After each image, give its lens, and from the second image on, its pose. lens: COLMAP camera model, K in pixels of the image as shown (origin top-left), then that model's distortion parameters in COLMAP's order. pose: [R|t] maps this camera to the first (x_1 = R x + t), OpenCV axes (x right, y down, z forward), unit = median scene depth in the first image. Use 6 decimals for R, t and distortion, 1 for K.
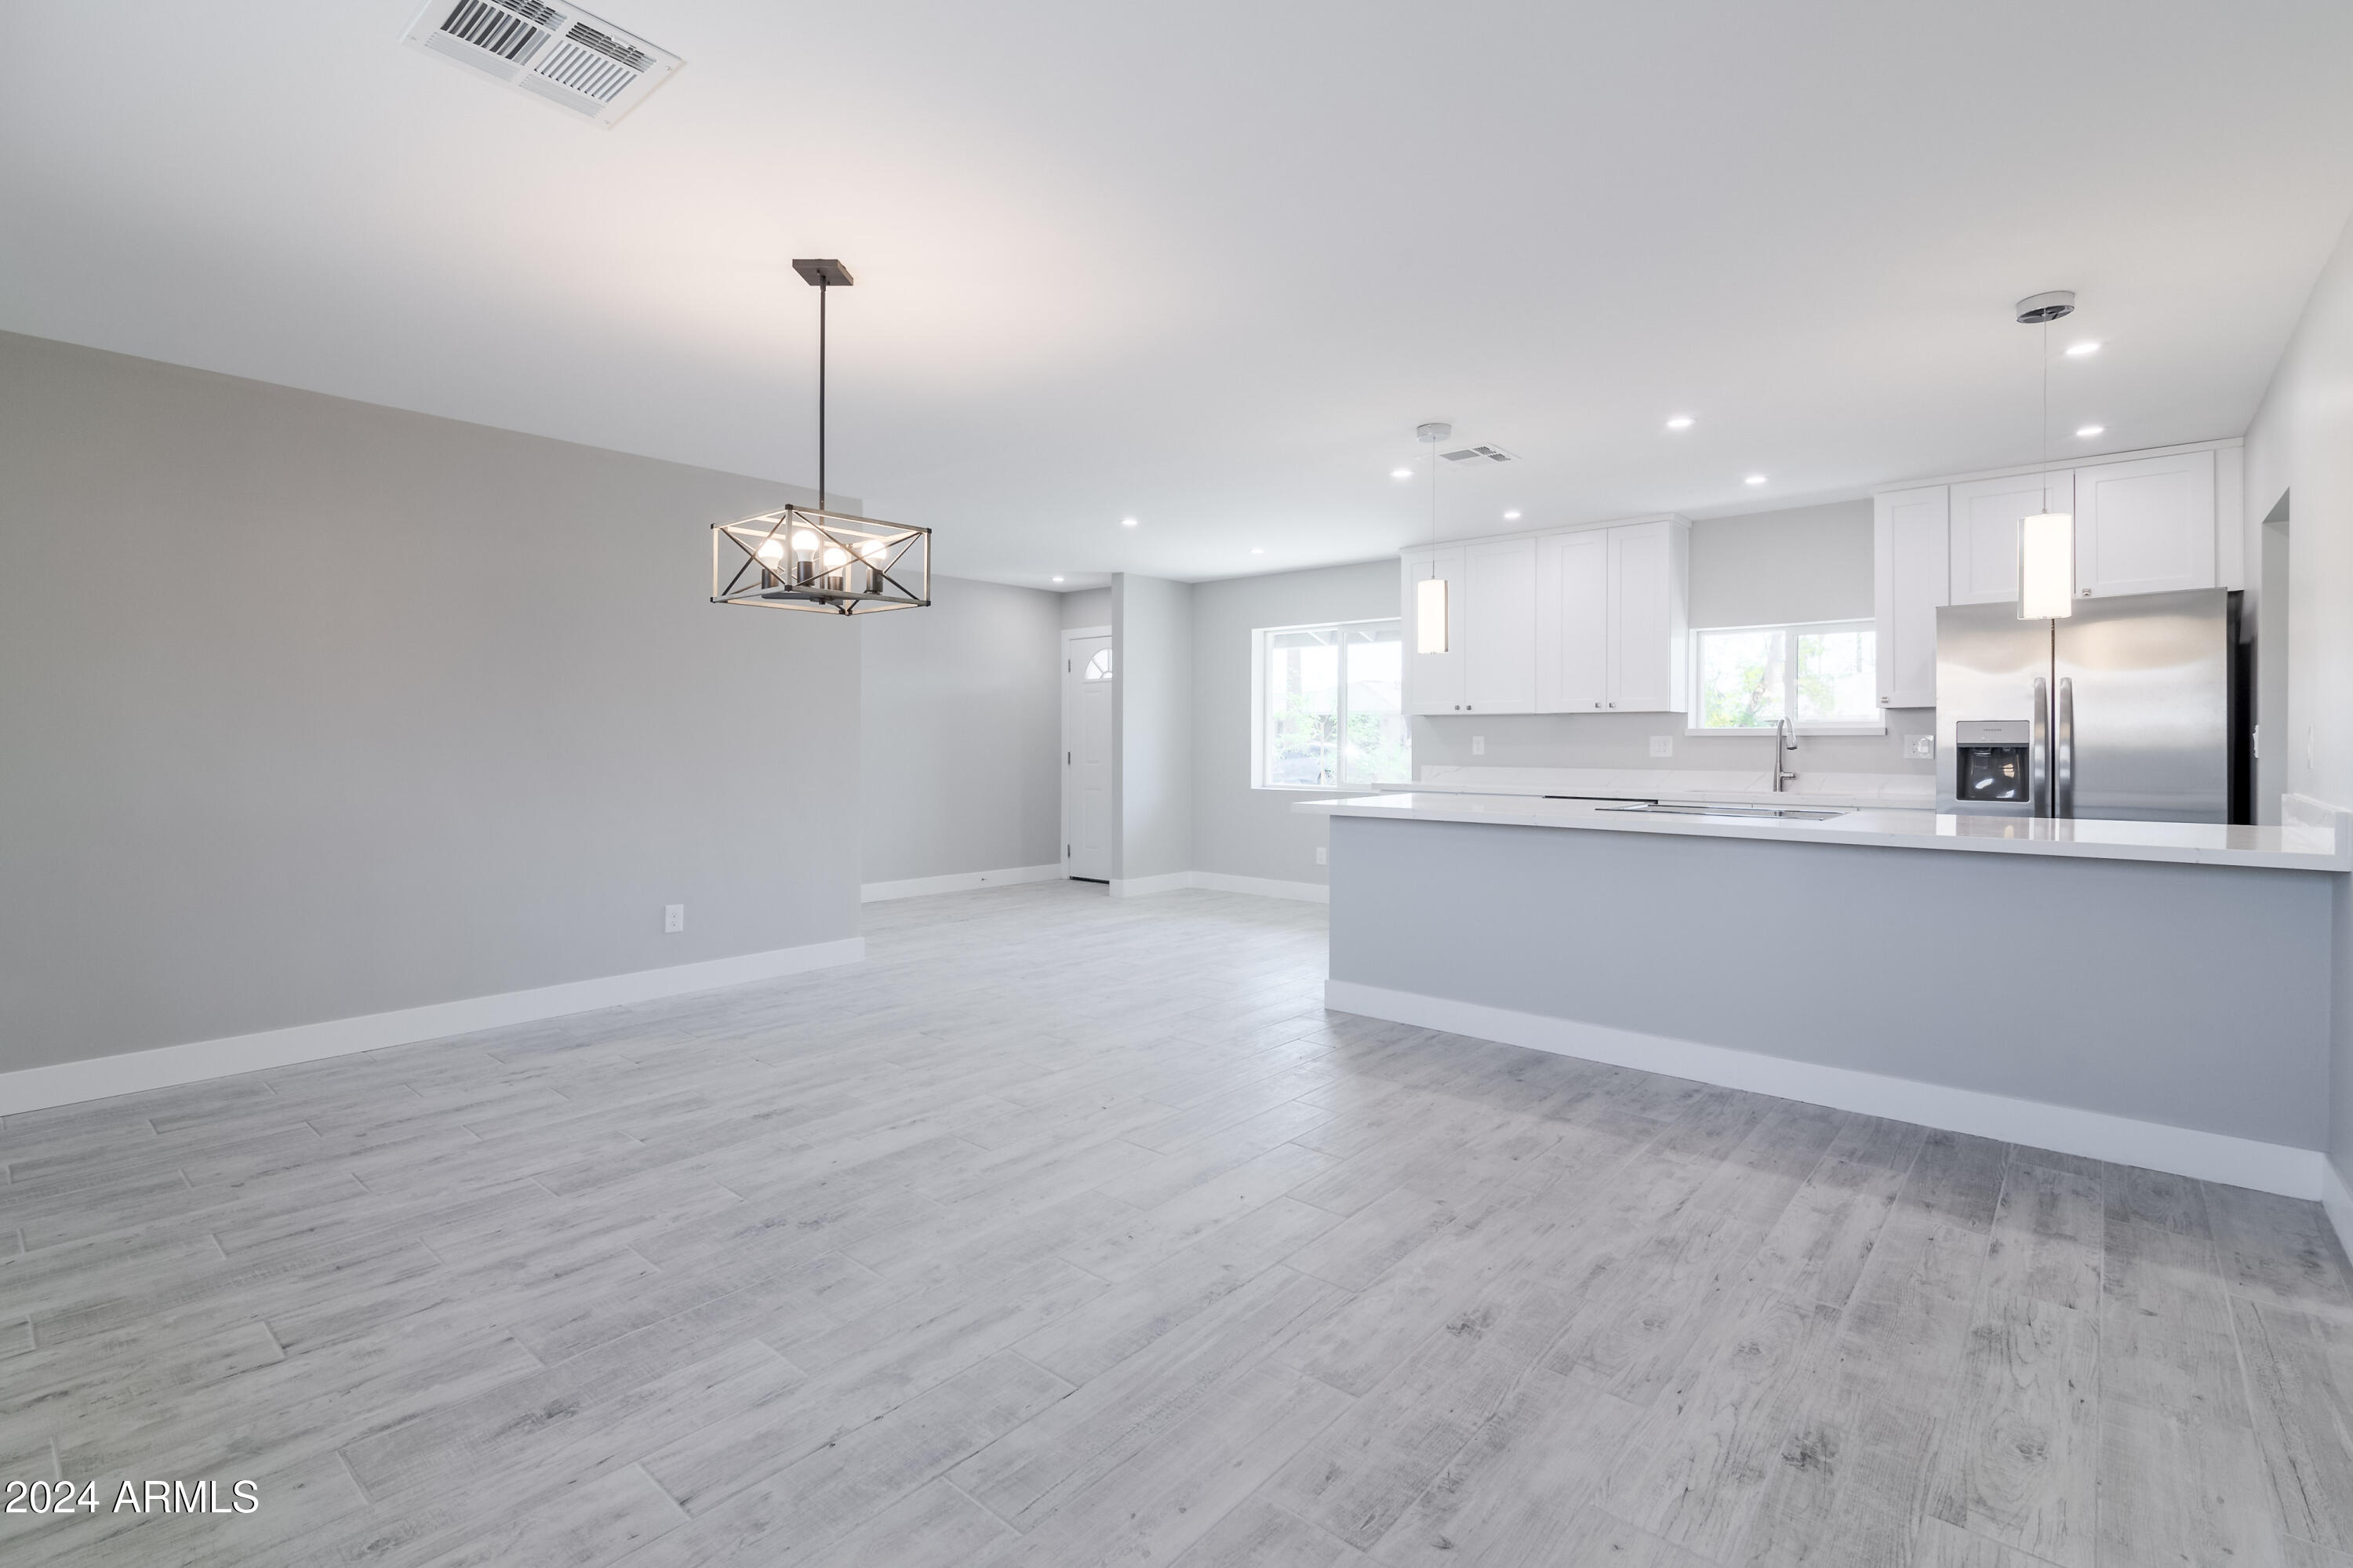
lens RADIAL K [[1071.9, 0, 1171.3], [0, 1071.9, 750.6], [0, 0, 1]] dist [0.001161, 0.001960]
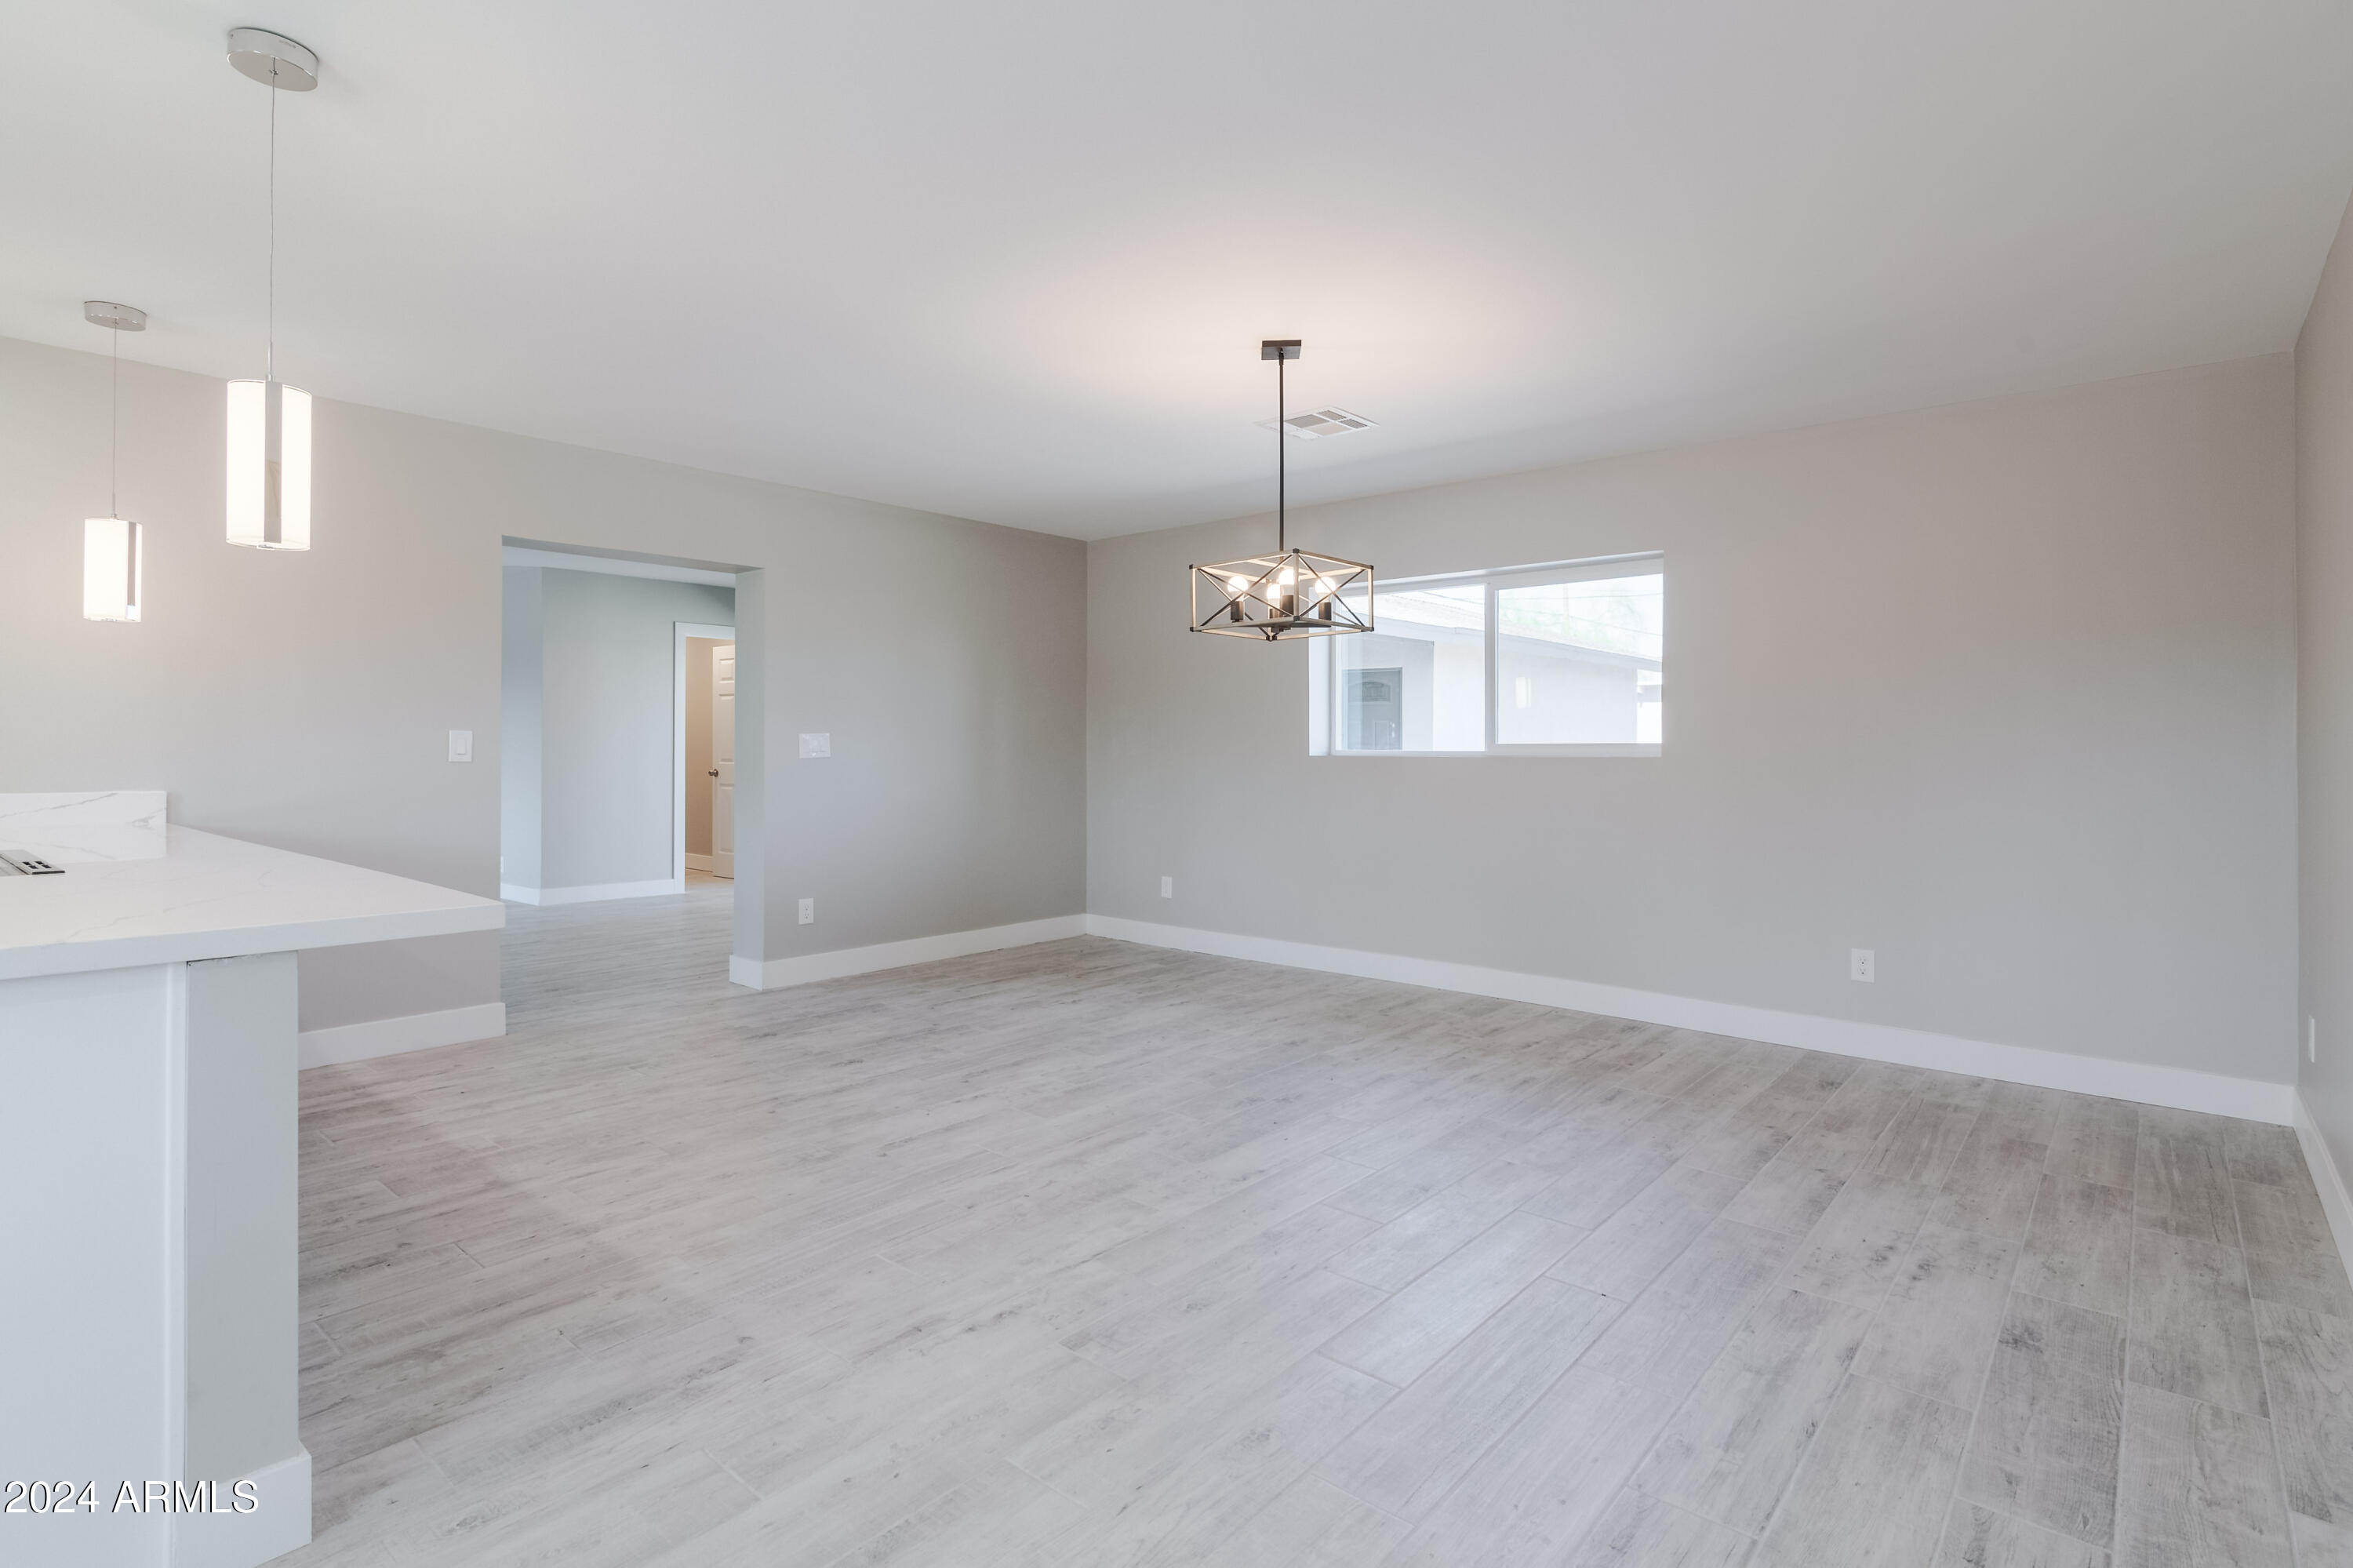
lens RADIAL K [[1145.6, 0, 1196.1], [0, 1145.6, 784.9], [0, 0, 1]] dist [-0.001218, -0.000799]
pose [[-0.999647, -0.005133, -0.026084, -0.169325], [-0.006182, 0.999169, 0.040276, -0.015858], [0.025855, 0.040423, -0.998848, 1.884830]]
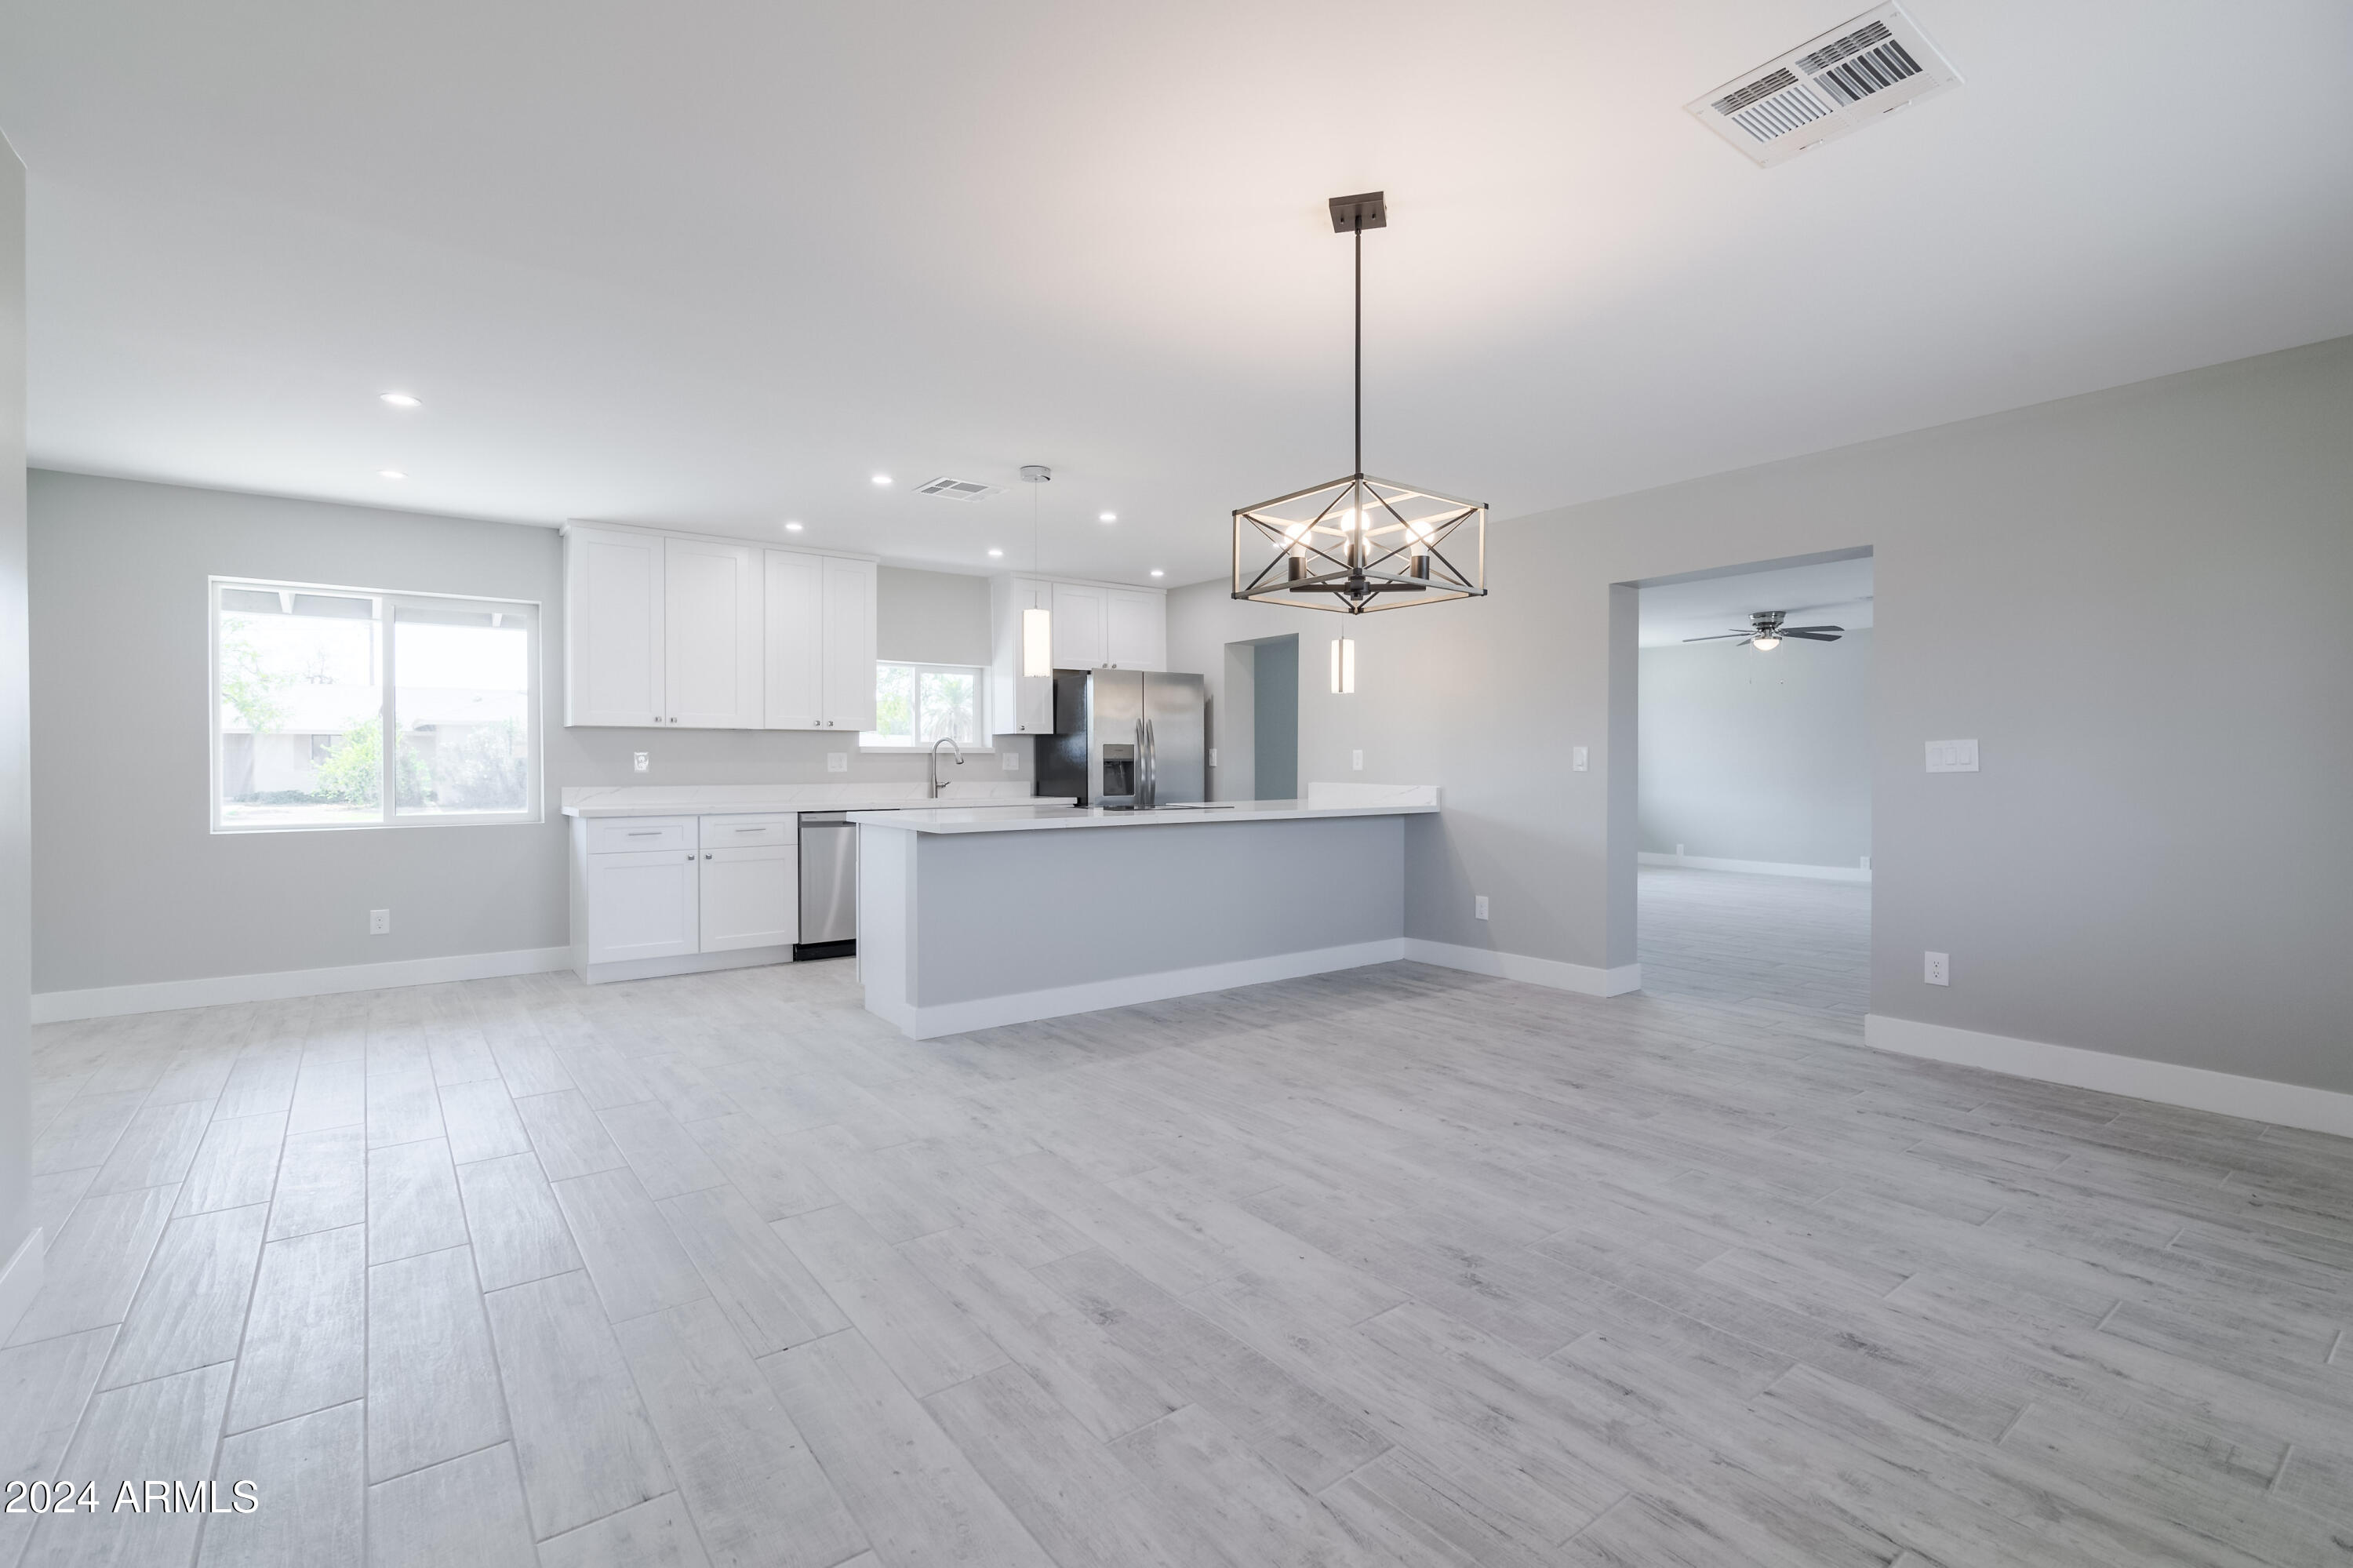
lens RADIAL K [[1071.9, 0, 1166.8], [0, 1071.9, 775.3], [0, 0, 1]] dist [0.001161, 0.001960]
pose [[0.205718, -0.014925, 0.978497, -1.016527], [0.008664, 0.999872, 0.013430, -0.004941], [-0.978573, 0.005715, 0.205821, 0.820431]]
